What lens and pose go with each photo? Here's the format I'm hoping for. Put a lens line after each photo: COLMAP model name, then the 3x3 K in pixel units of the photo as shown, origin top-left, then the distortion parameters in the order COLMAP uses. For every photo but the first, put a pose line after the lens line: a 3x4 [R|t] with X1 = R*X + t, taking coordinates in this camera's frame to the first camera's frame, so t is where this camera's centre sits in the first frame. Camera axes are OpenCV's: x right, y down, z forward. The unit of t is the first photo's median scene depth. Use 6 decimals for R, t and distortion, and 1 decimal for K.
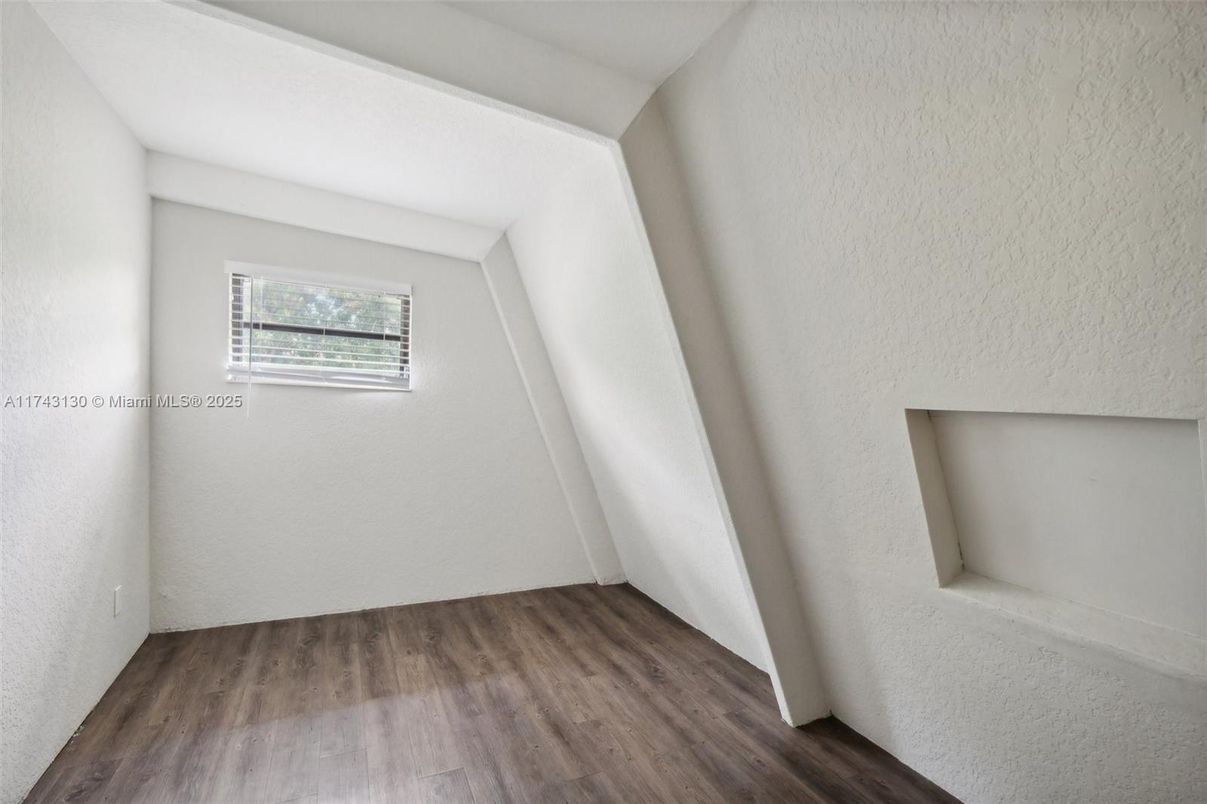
lens RADIAL K [[542.0, 0, 604.7], [0, 542.0, 425.3], [0, 0, 1]] dist [-0.006522, 0.000500]
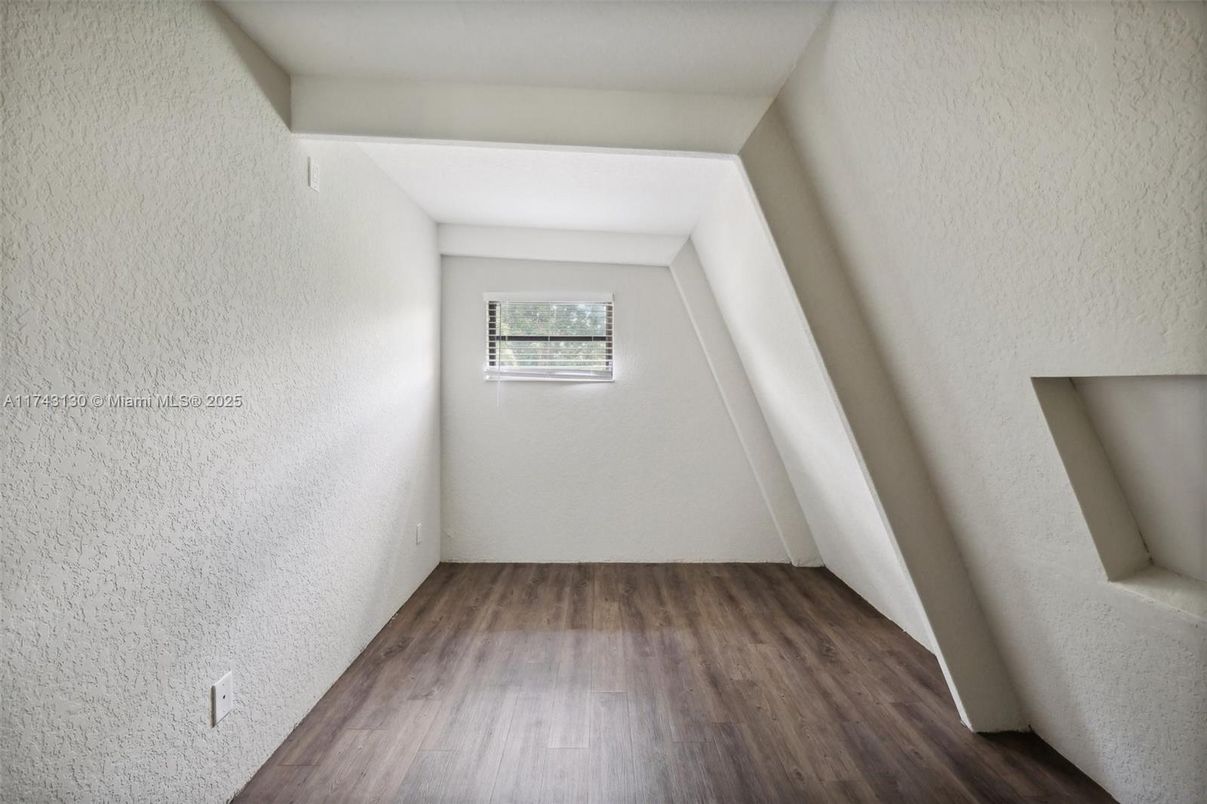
lens RADIAL K [[532.0, 0, 603.5], [0, 532.0, 390.8], [0, 0, 1]] dist [-0.003194, -0.000039]
pose [[0.899285, -0.036465, -0.435841, 0.198311], [0.018704, 0.998813, -0.044973, 0.013309], [0.436964, 0.032291, 0.898899, -0.093597]]
